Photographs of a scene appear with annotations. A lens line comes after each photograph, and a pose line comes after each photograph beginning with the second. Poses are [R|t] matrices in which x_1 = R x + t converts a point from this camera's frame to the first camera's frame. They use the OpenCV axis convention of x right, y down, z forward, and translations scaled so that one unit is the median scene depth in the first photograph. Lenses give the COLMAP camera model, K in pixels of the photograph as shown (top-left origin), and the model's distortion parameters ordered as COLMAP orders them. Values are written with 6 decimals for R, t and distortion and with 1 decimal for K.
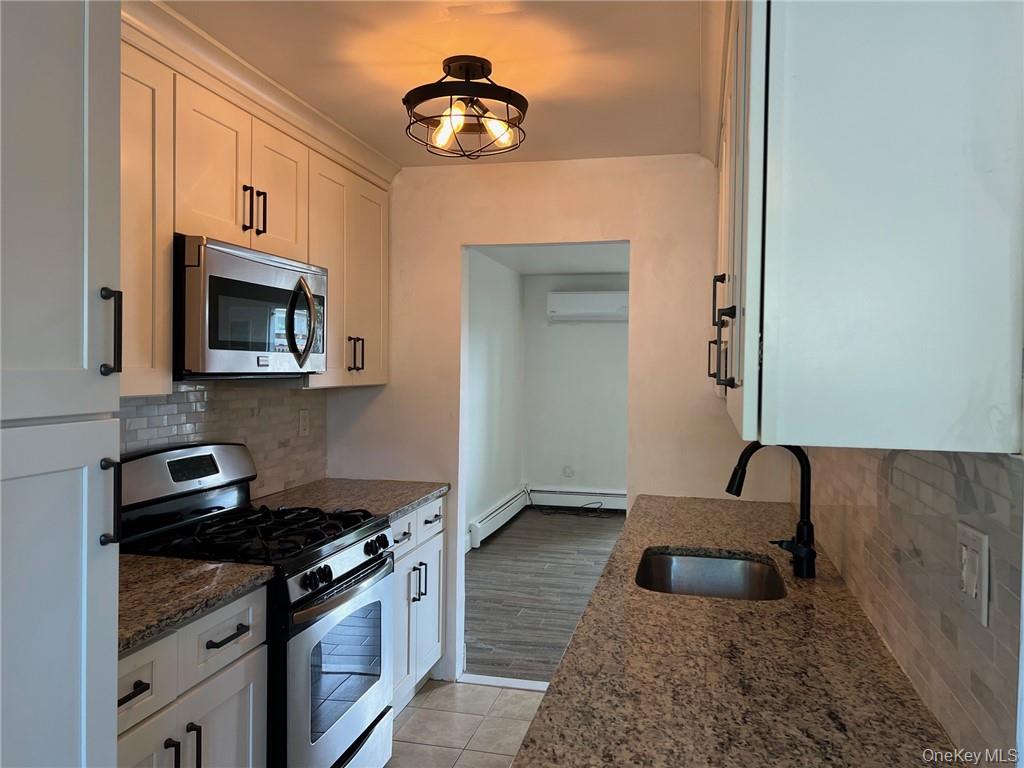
lens RADIAL K [[765.5, 0, 512.0], [0, 765.5, 384.0], [0, 0, 1]] dist [0.024306, -0.009351]
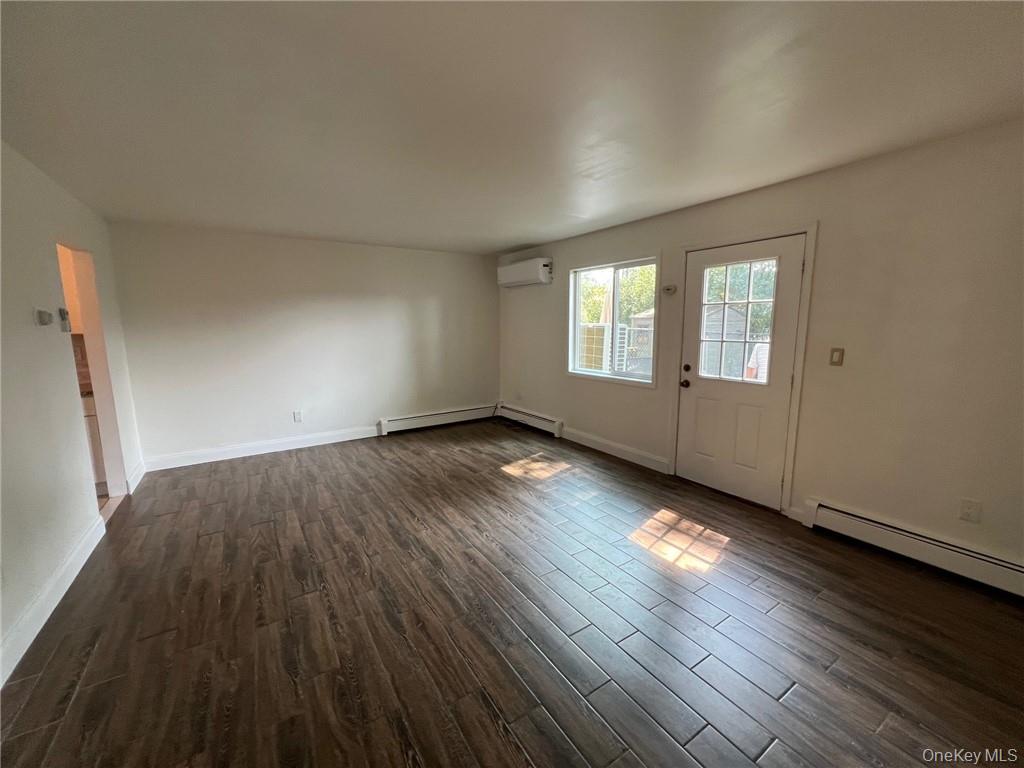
lens RADIAL K [[410.3, 0, 512.0], [0, 410.3, 384.0], [0, 0, 1]] dist [0.001177, -0.000183]
pose [[0.728516, 0.084661, -0.679777, 0.580441], [0.000643, 0.992249, 0.124265, -0.001604], [0.685029, -0.090966, 0.722814, 0.449646]]
